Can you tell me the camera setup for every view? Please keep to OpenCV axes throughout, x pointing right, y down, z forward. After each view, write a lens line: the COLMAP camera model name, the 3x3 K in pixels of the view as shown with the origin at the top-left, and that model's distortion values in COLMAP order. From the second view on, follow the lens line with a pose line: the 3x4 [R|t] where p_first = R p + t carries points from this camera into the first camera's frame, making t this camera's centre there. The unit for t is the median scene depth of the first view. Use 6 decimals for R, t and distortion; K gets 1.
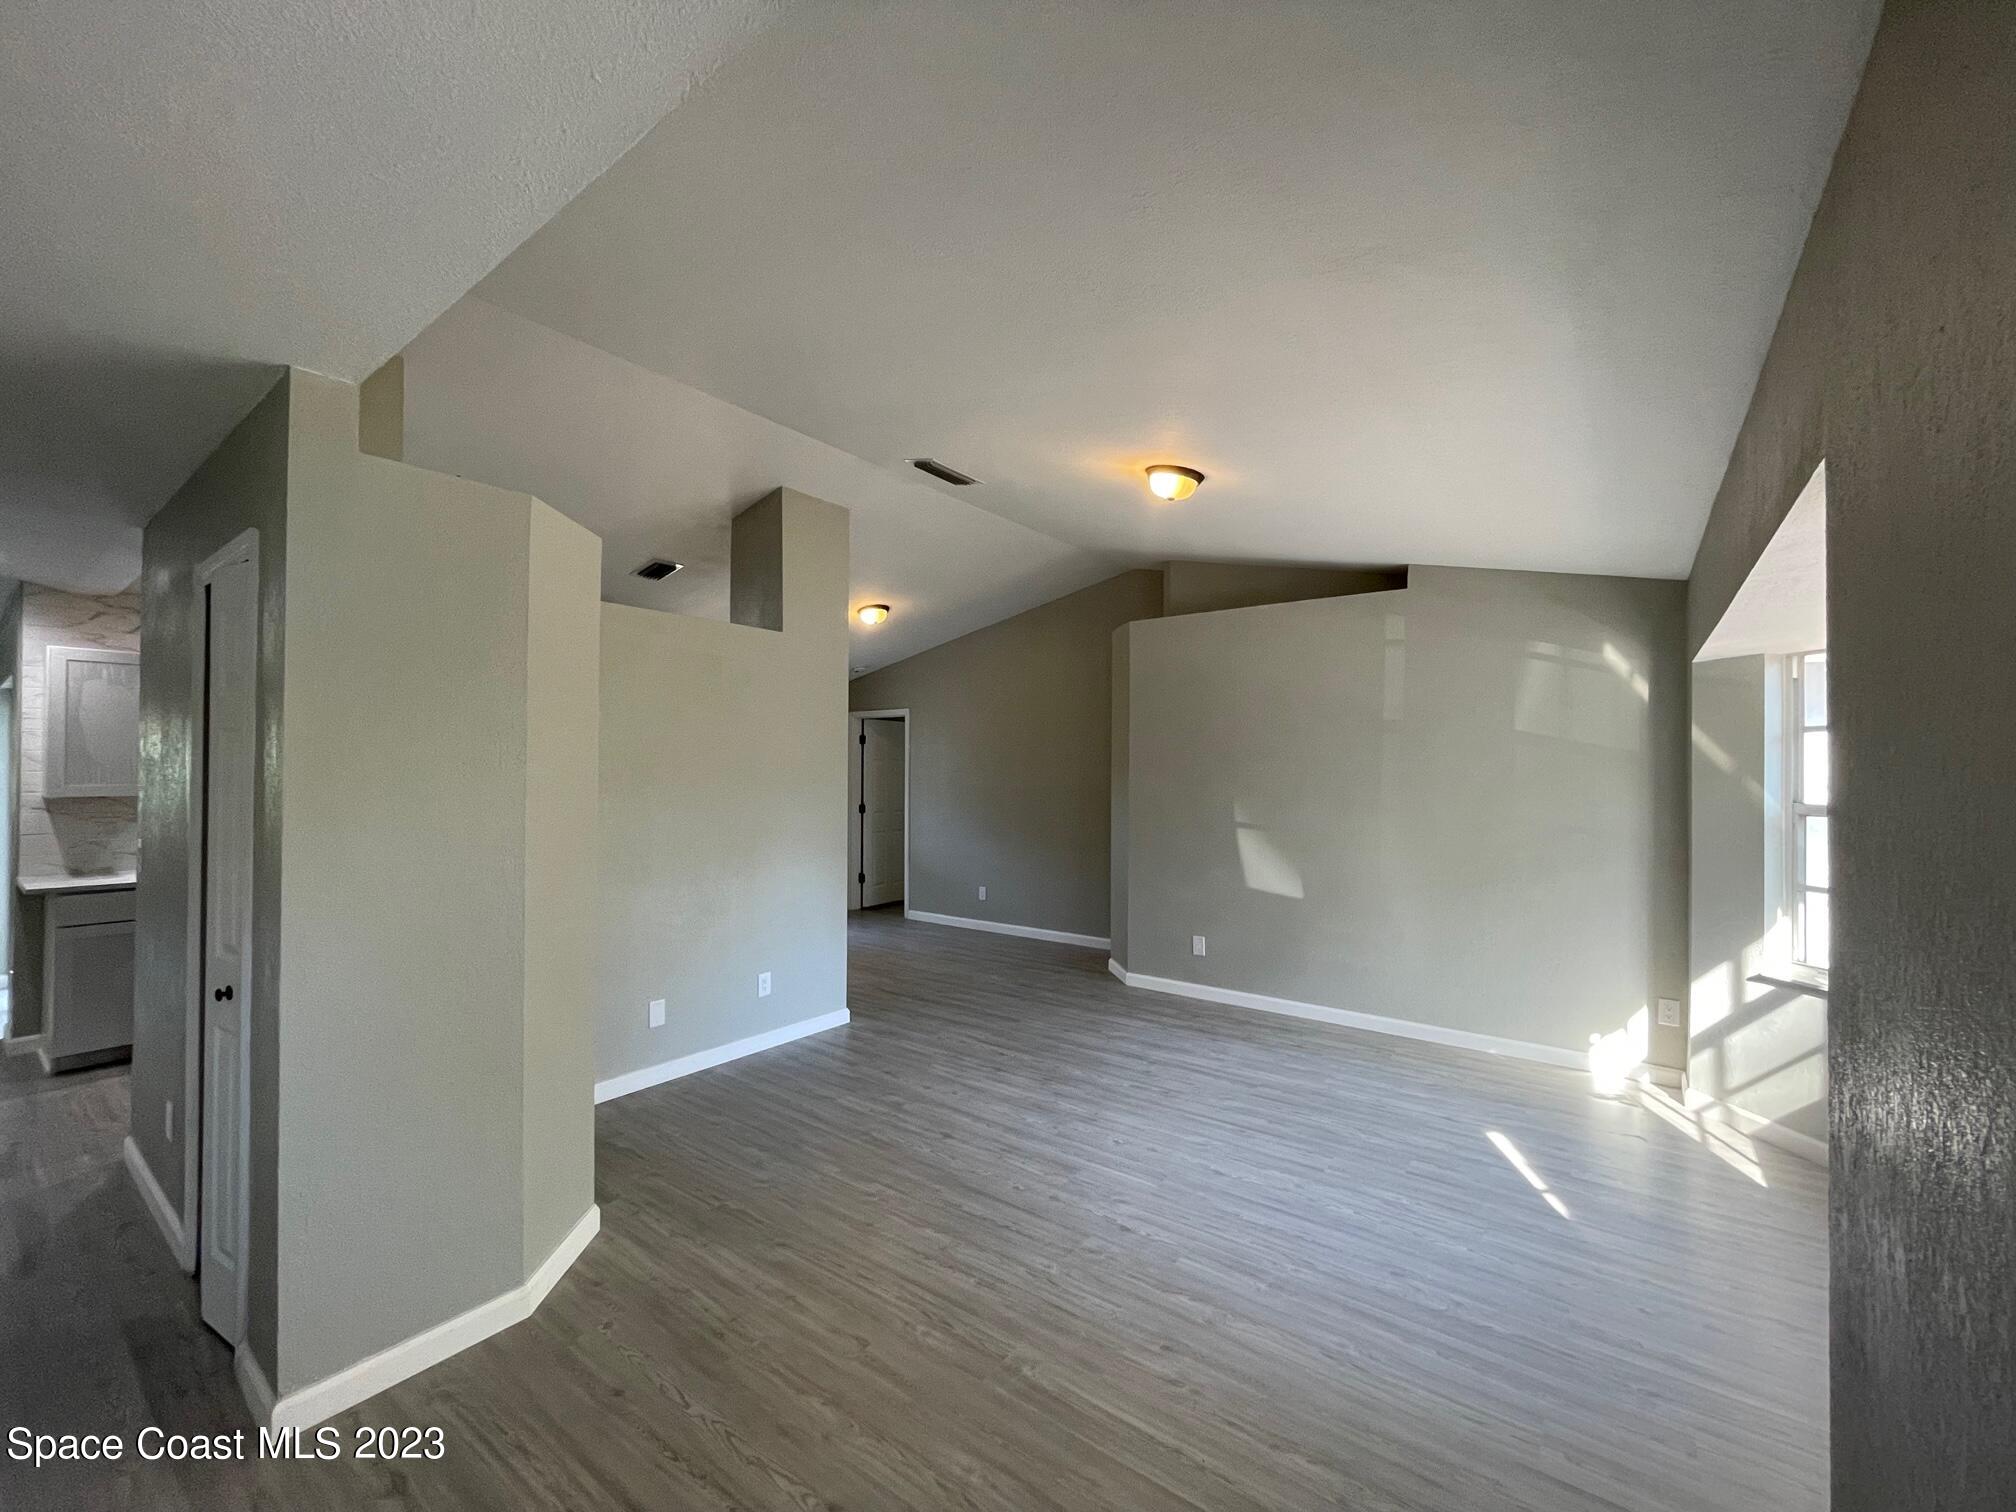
lens RADIAL K [[816.6, 0, 1012.8], [0, 816.6, 761.1], [0, 0, 1]] dist [-0.006099, 0.000792]
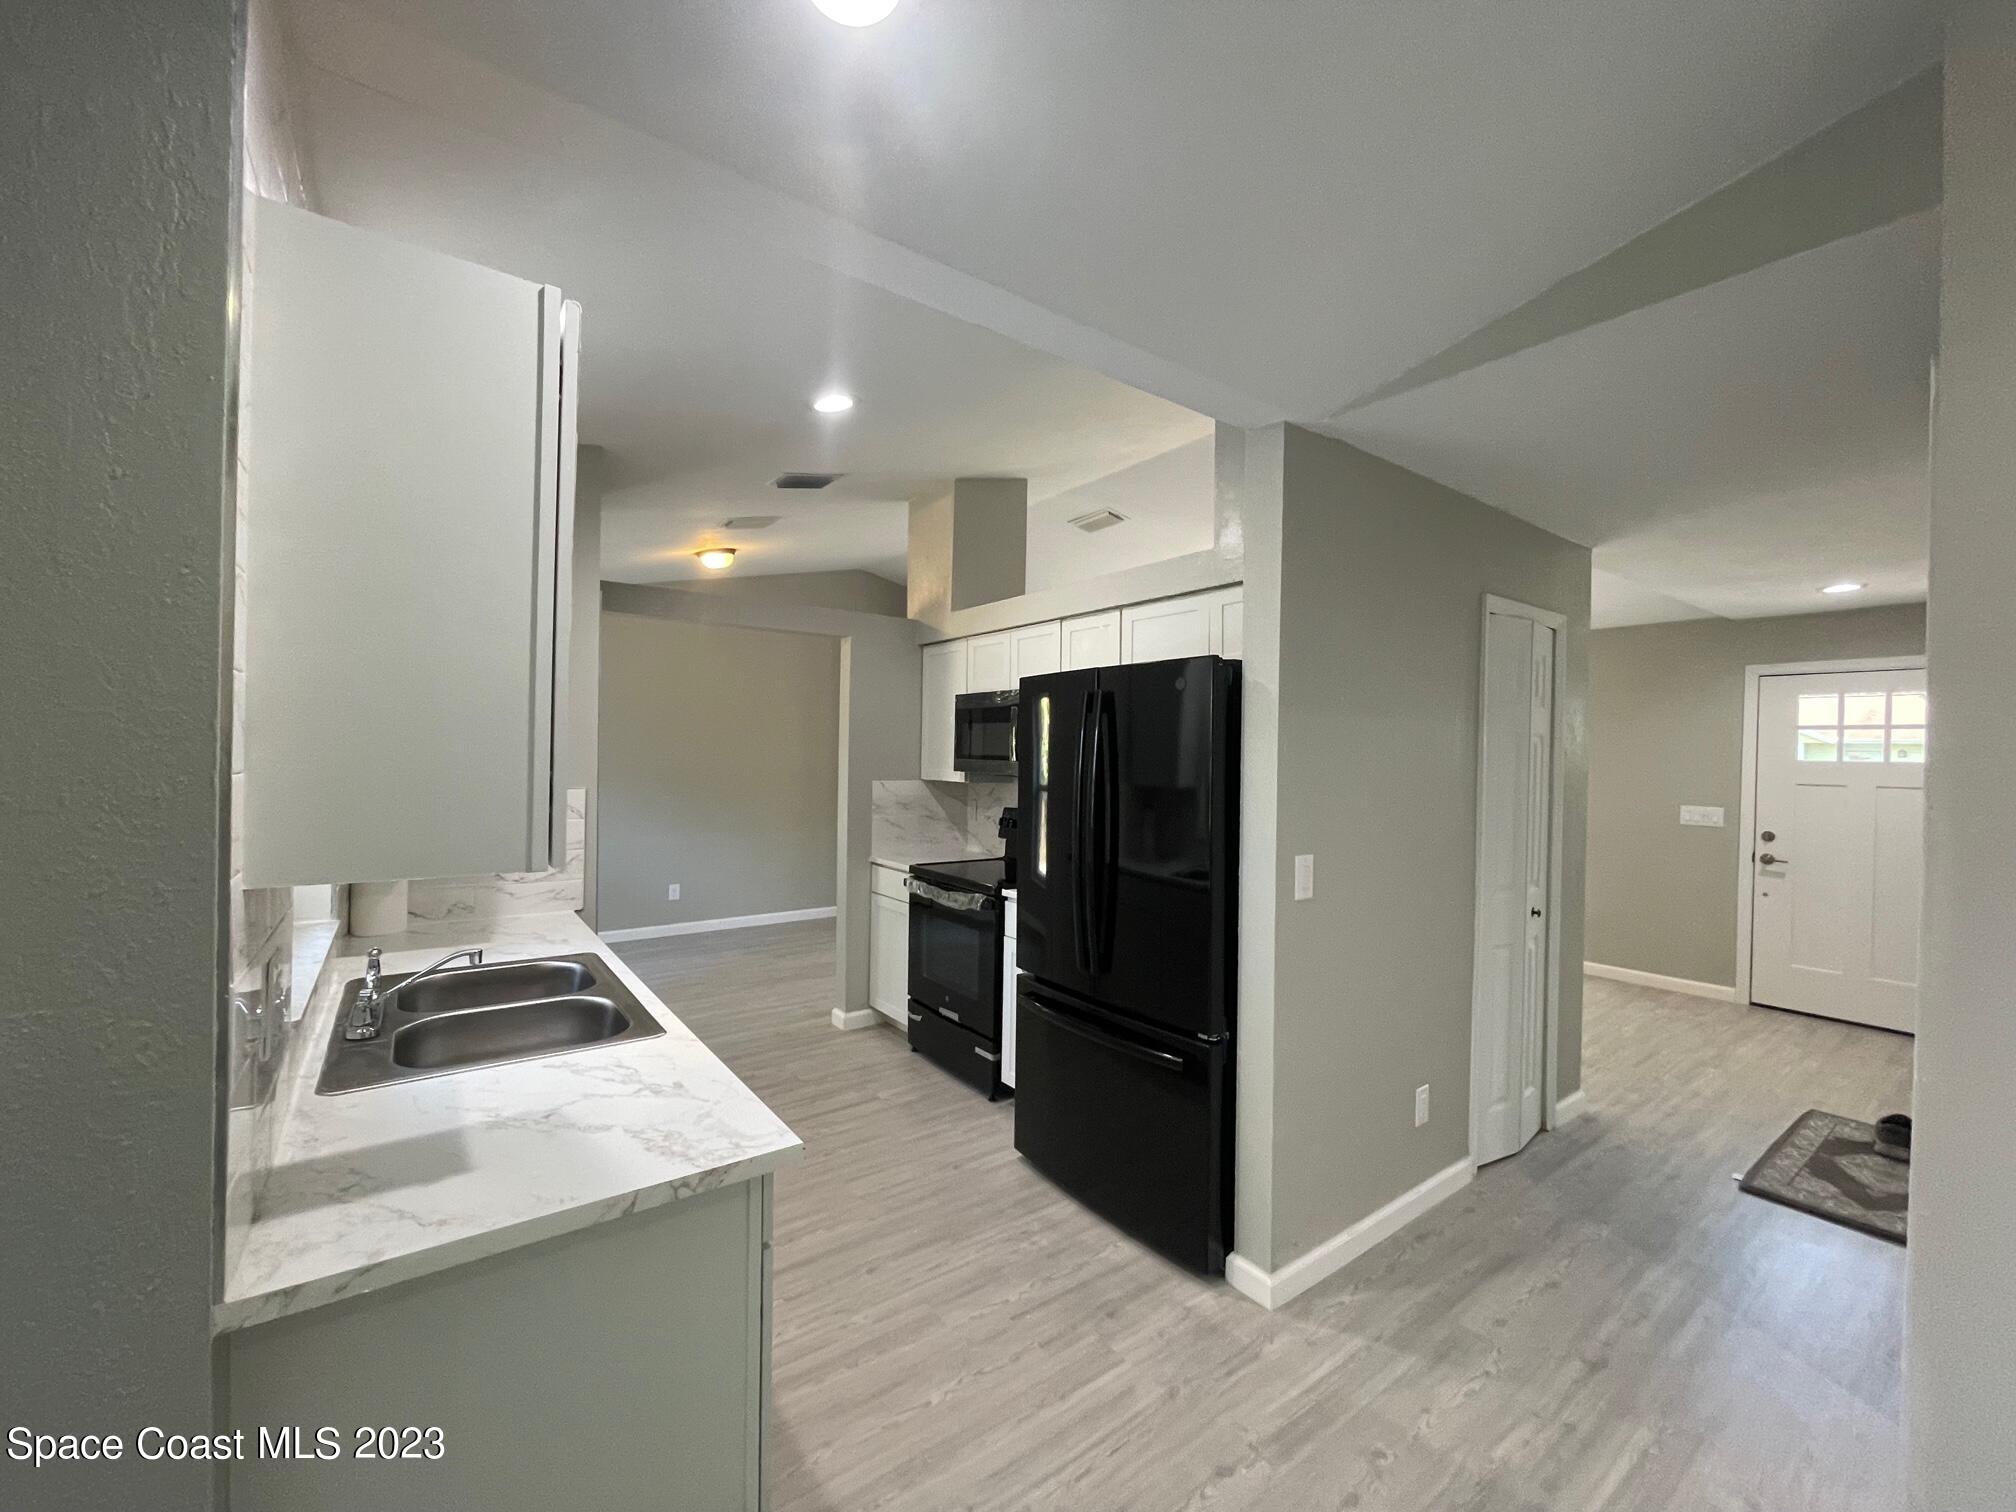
lens RADIAL K [[816.6, 0, 1005.5], [0, 816.6, 757.5], [0, 0, 1]] dist [-0.006099, 0.000792]
pose [[0.298258, -0.013949, 0.954383, -1.824316], [-0.018542, 0.999620, 0.020405, -0.009417], [-0.954305, -0.023782, 0.297886, 1.011203]]
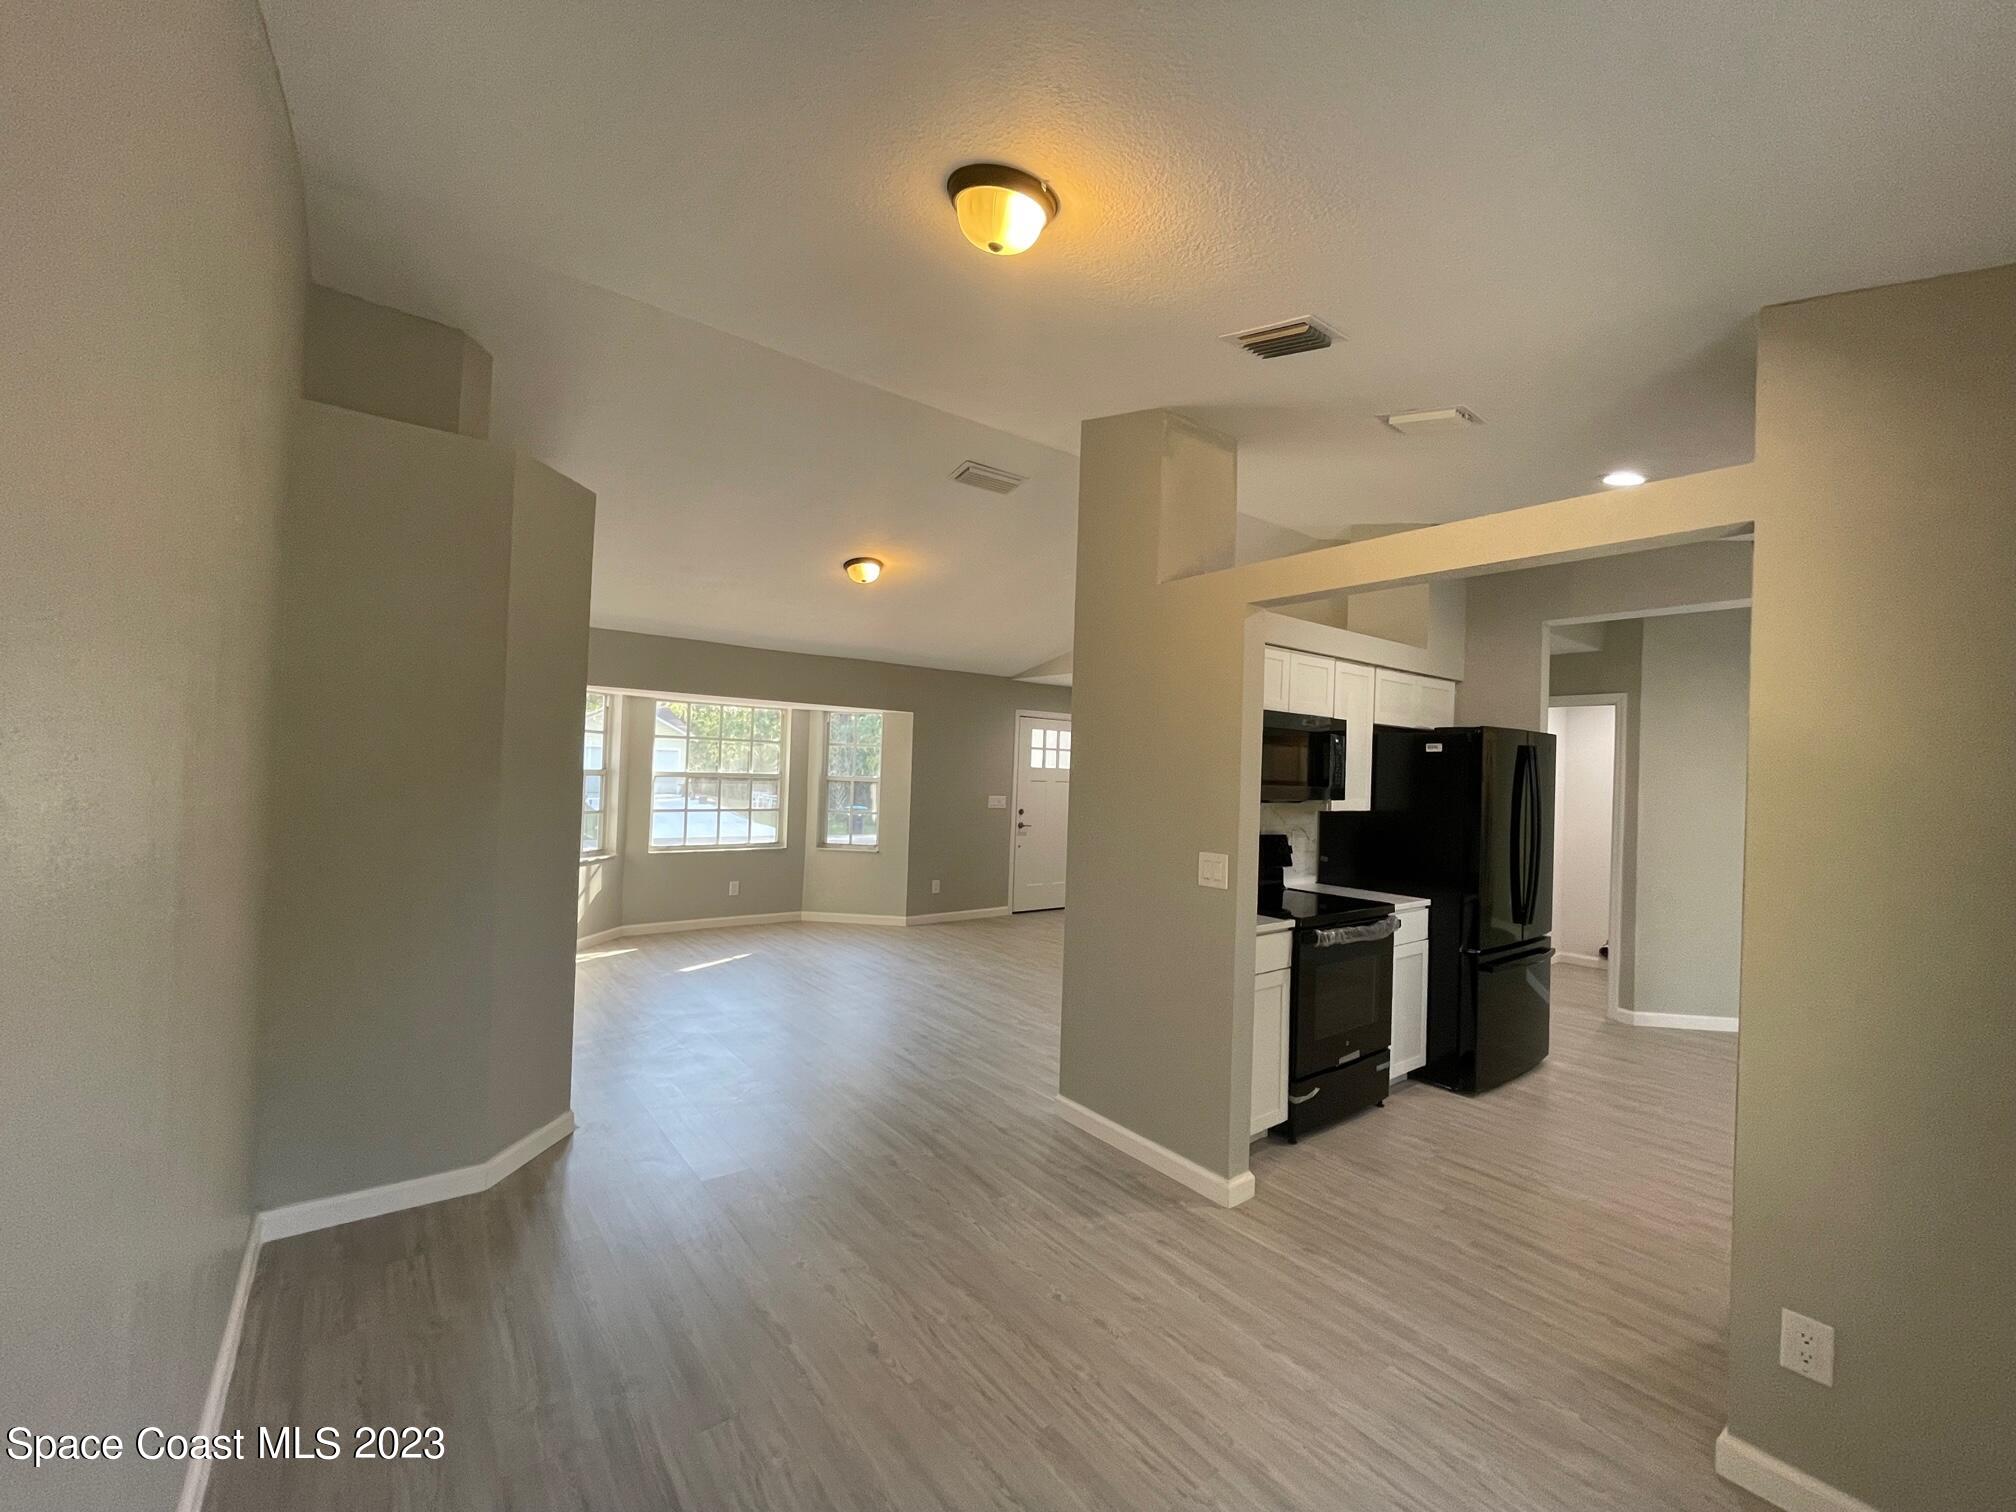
lens RADIAL K [[816.6, 0, 1000.6], [0, 816.6, 761.8], [0, 0, 1]] dist [-0.006099, 0.000792]
pose [[-0.959428, -0.036480, 0.279583, -0.541043], [-0.041064, 0.999101, -0.010555, 0.015911], [-0.278946, -0.021608, -0.960064, 2.674720]]
